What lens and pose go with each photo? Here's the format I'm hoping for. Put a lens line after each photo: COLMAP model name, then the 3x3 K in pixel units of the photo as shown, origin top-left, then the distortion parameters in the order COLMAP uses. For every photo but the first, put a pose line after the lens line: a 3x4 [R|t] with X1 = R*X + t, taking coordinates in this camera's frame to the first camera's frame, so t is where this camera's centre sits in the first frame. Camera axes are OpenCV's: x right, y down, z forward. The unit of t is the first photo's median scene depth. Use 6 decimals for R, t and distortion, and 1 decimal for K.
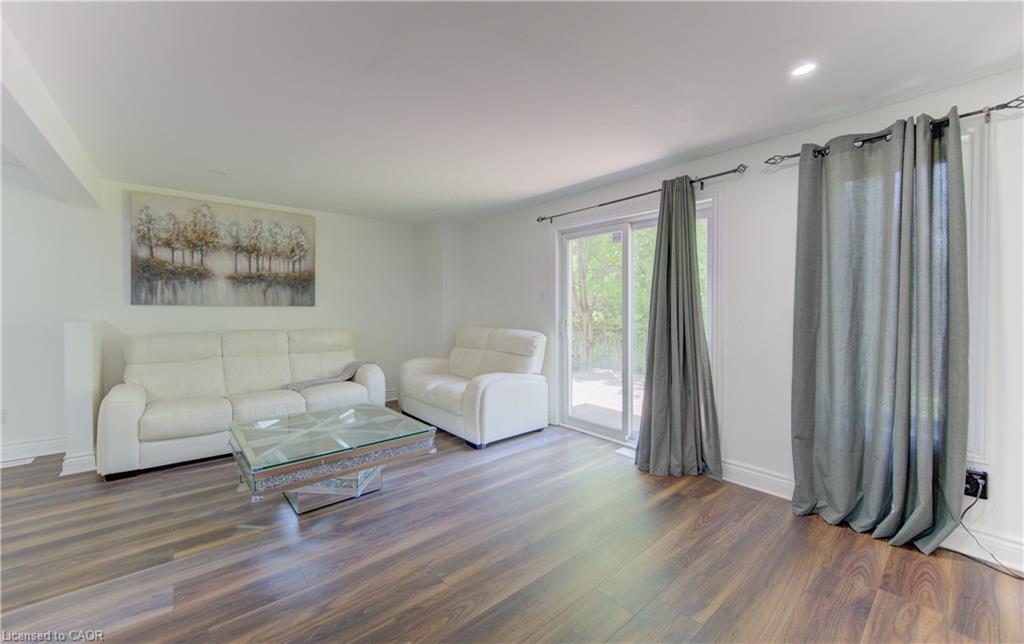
lens RADIAL K [[375.7, 0, 492.6], [0, 375.7, 311.7], [0, 0, 1]] dist [-0.009976, -0.000032]
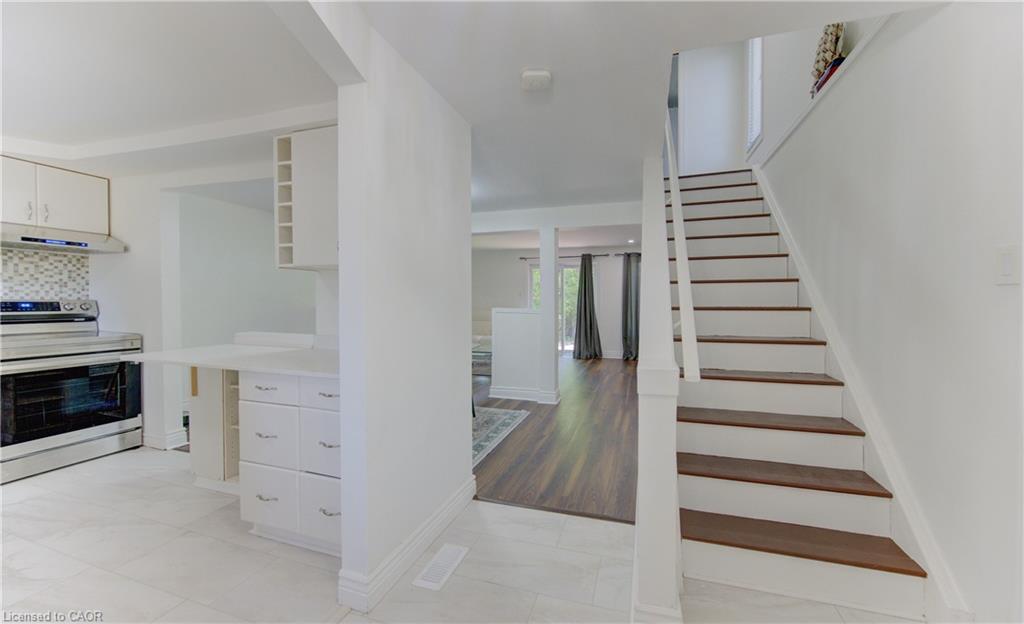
lens RADIAL K [[381.3, 0, 514.2], [0, 381.3, 305.4], [0, 0, 1]] dist [0.011577, 0.000053]
pose [[0.841594, -0.007659, 0.540057, -1.161396], [0.005156, 0.999968, 0.006147, 0.008013], [-0.540087, -0.002389, 0.841606, -0.849150]]
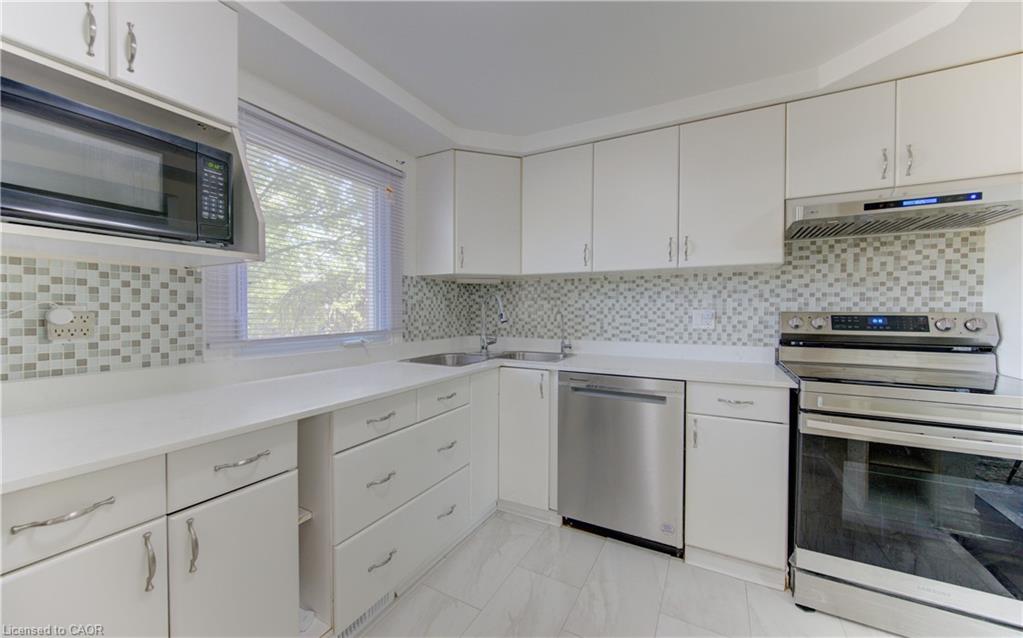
lens RADIAL K [[383.1, 0, 511.5], [0, 383.1, 319.0], [0, 0, 1]] dist [0.000321, 0.000139]
pose [[0.402934, 0.018444, -0.915043, -1.309325], [-0.007170, 0.999830, 0.016995, -0.000078], [0.915201, -0.000287, 0.402998, -0.277805]]
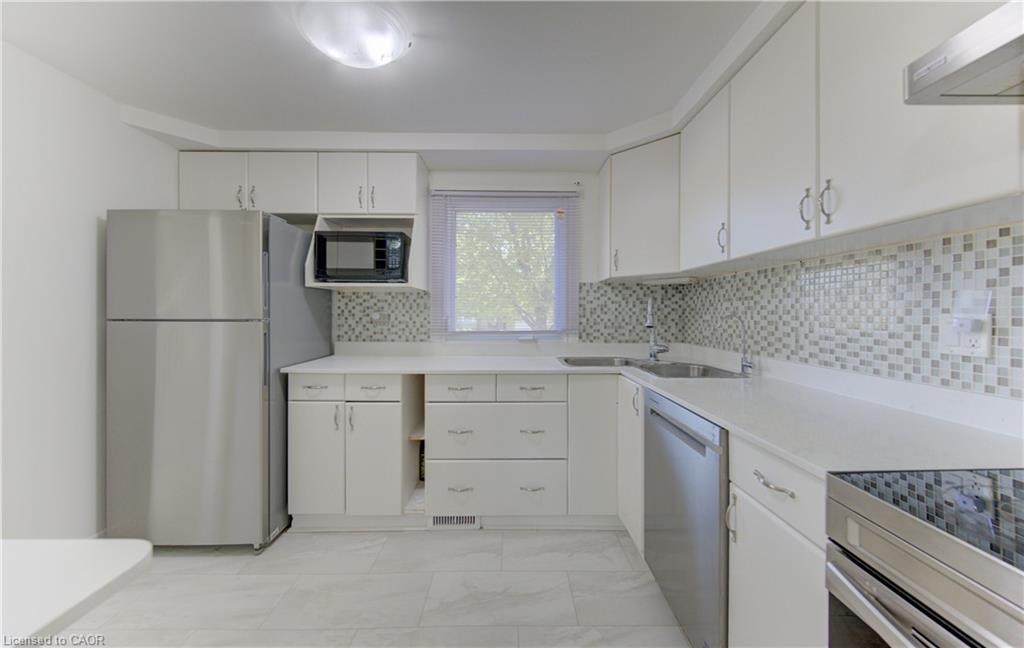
lens RADIAL K [[390.0, 0, 508.5], [0, 390.0, 314.3], [0, 0, 1]] dist [-0.000467, -0.000050]
pose [[-0.621698, -0.002826, -0.783252, -1.315664], [-0.010765, 0.999930, 0.004937, -0.004185], [0.783183, 0.011501, -0.621685, 0.194173]]
